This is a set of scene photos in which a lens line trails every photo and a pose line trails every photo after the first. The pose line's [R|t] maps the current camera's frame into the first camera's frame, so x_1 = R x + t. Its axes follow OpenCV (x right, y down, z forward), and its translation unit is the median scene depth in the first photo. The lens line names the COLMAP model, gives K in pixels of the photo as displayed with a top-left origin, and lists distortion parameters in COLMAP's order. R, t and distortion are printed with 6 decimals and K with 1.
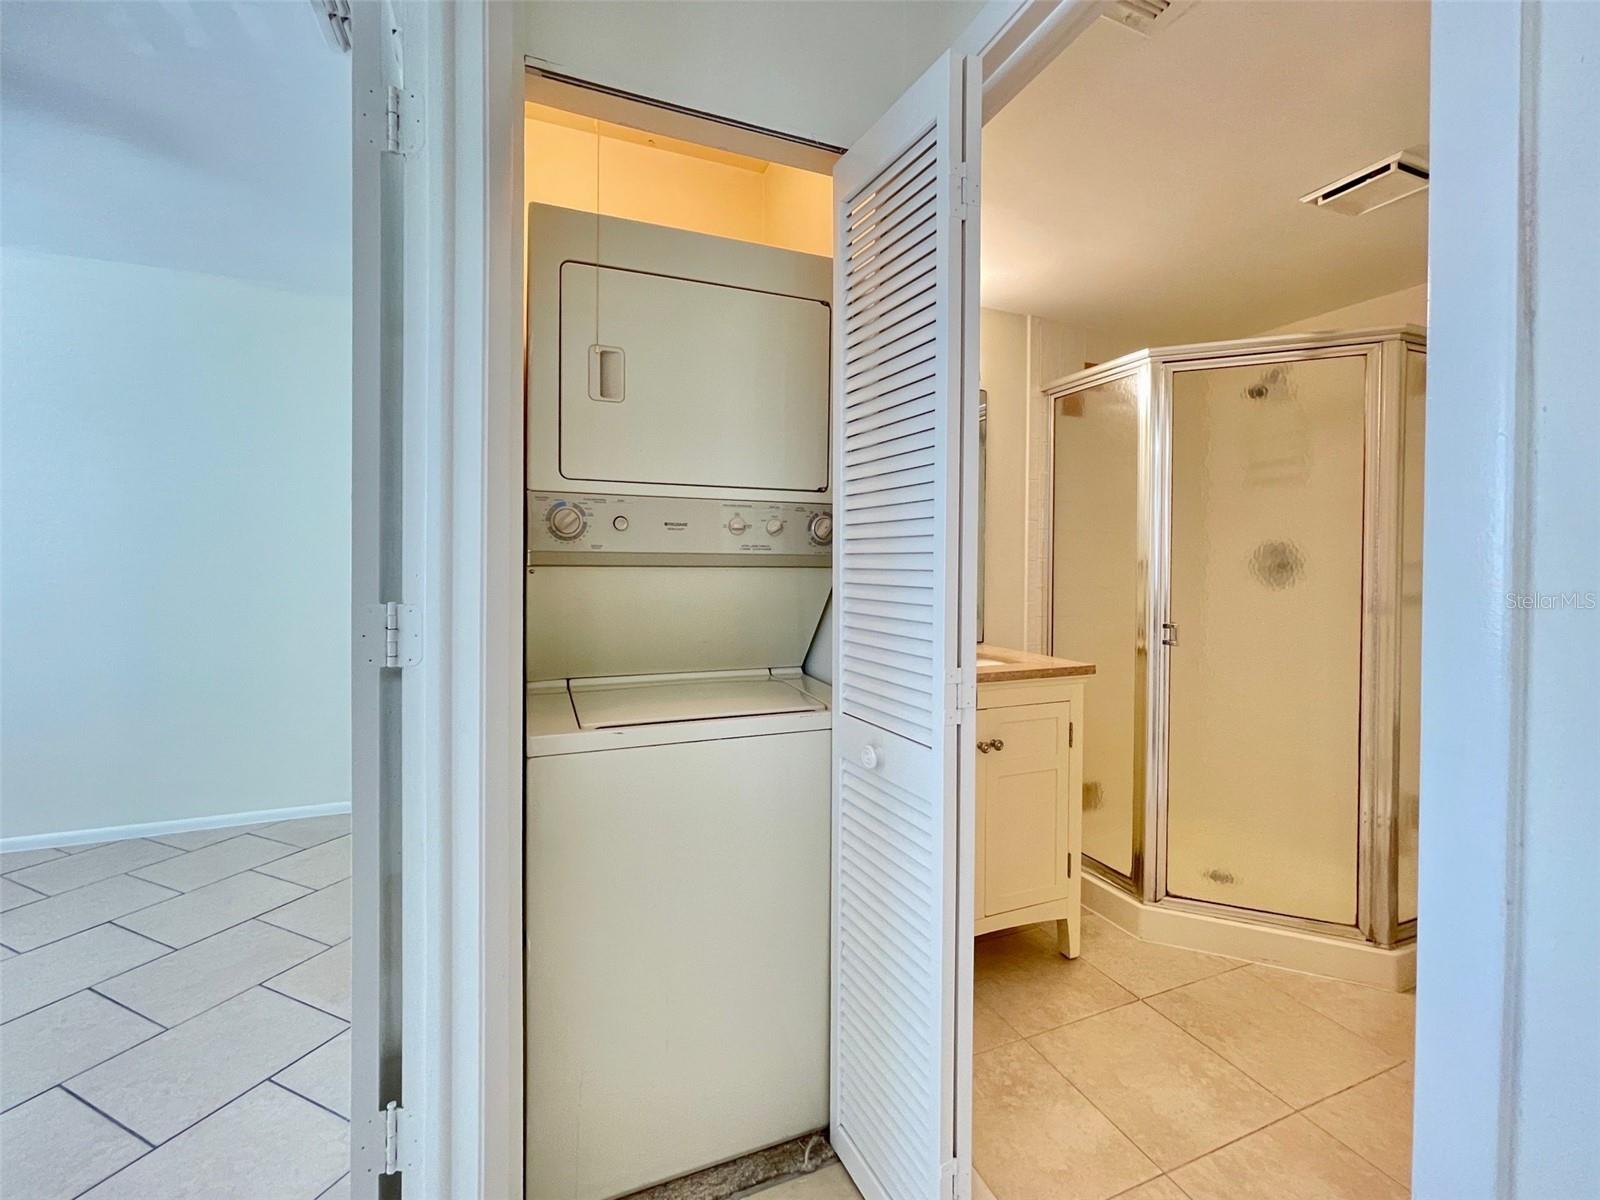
lens RADIAL K [[677.9, 0, 798.3], [0, 677.9, 575.1], [0, 0, 1]] dist [-0.001849, -0.000061]
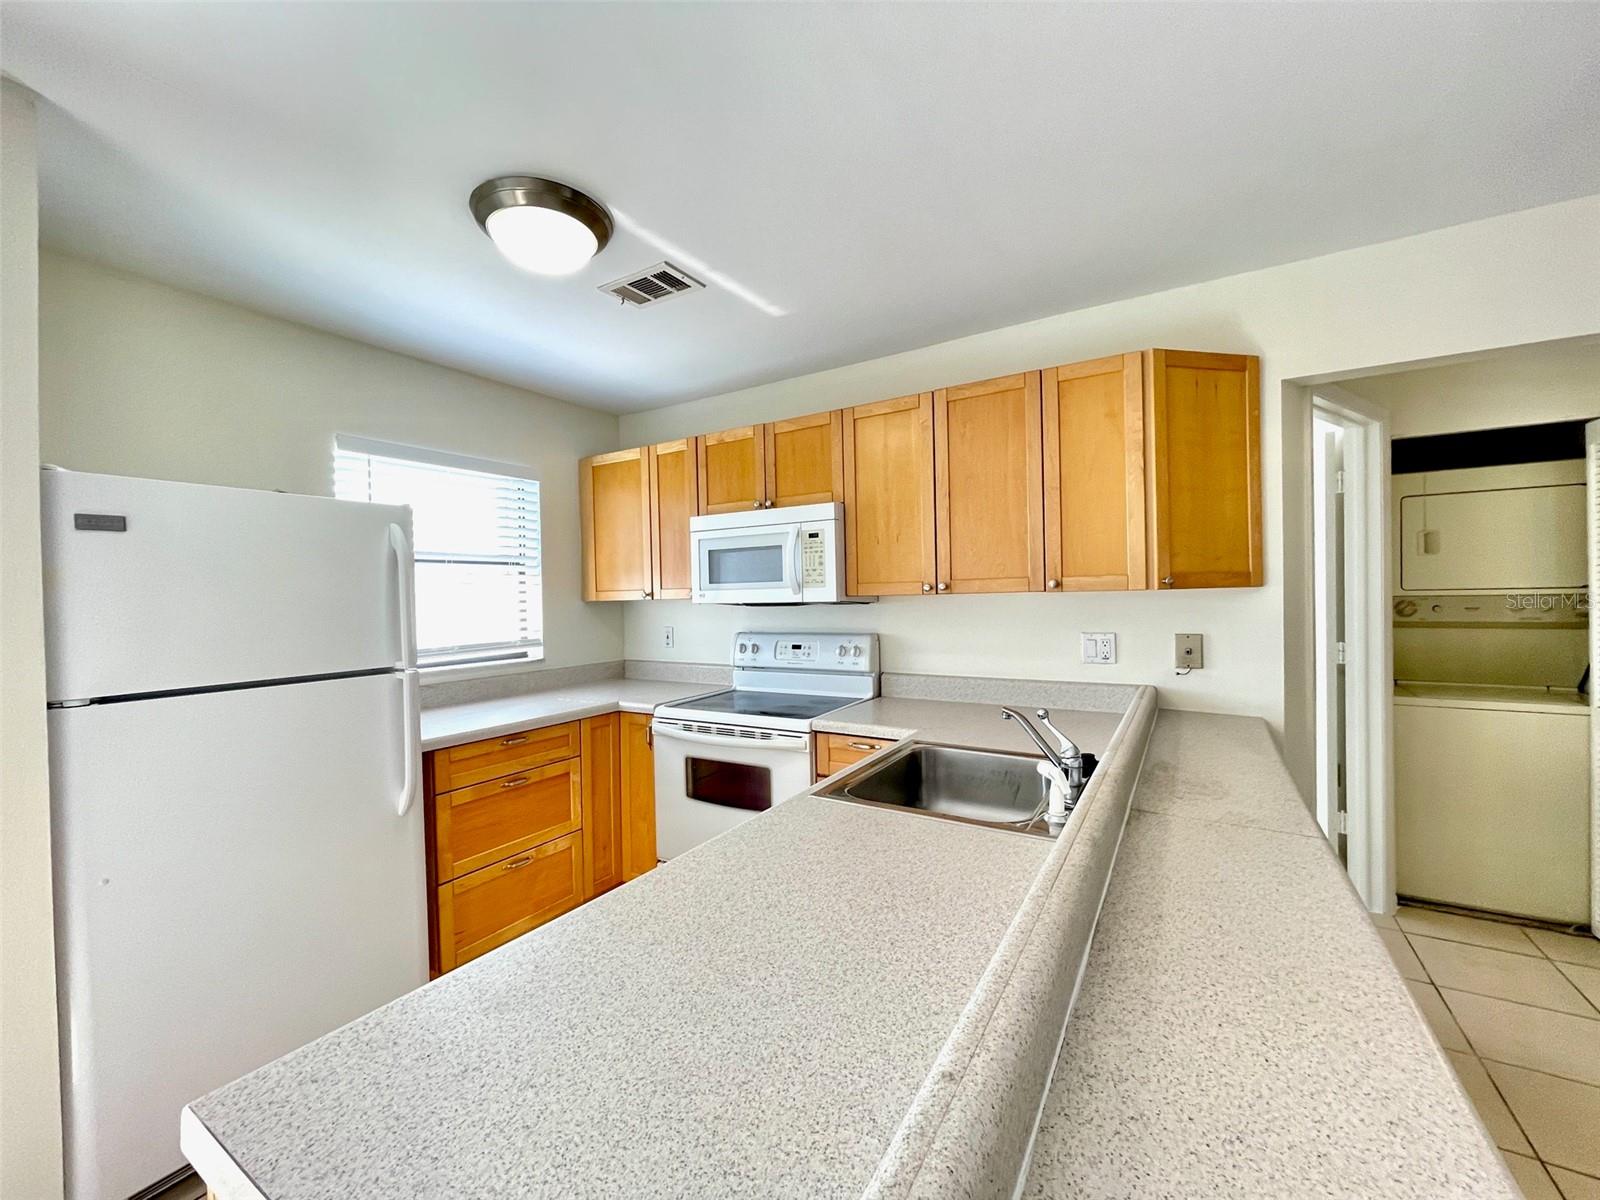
lens RADIAL K [[647.1, 0, 800.0], [0, 647.1, 600.0], [0, 0, 1]] dist [0.004124, -0.000244]
pose [[0.590446, -0.007047, -0.807046, 0.151531], [0.009970, 0.999949, -0.001438, -0.081764], [0.807015, -0.007197, 0.590487, -1.309138]]
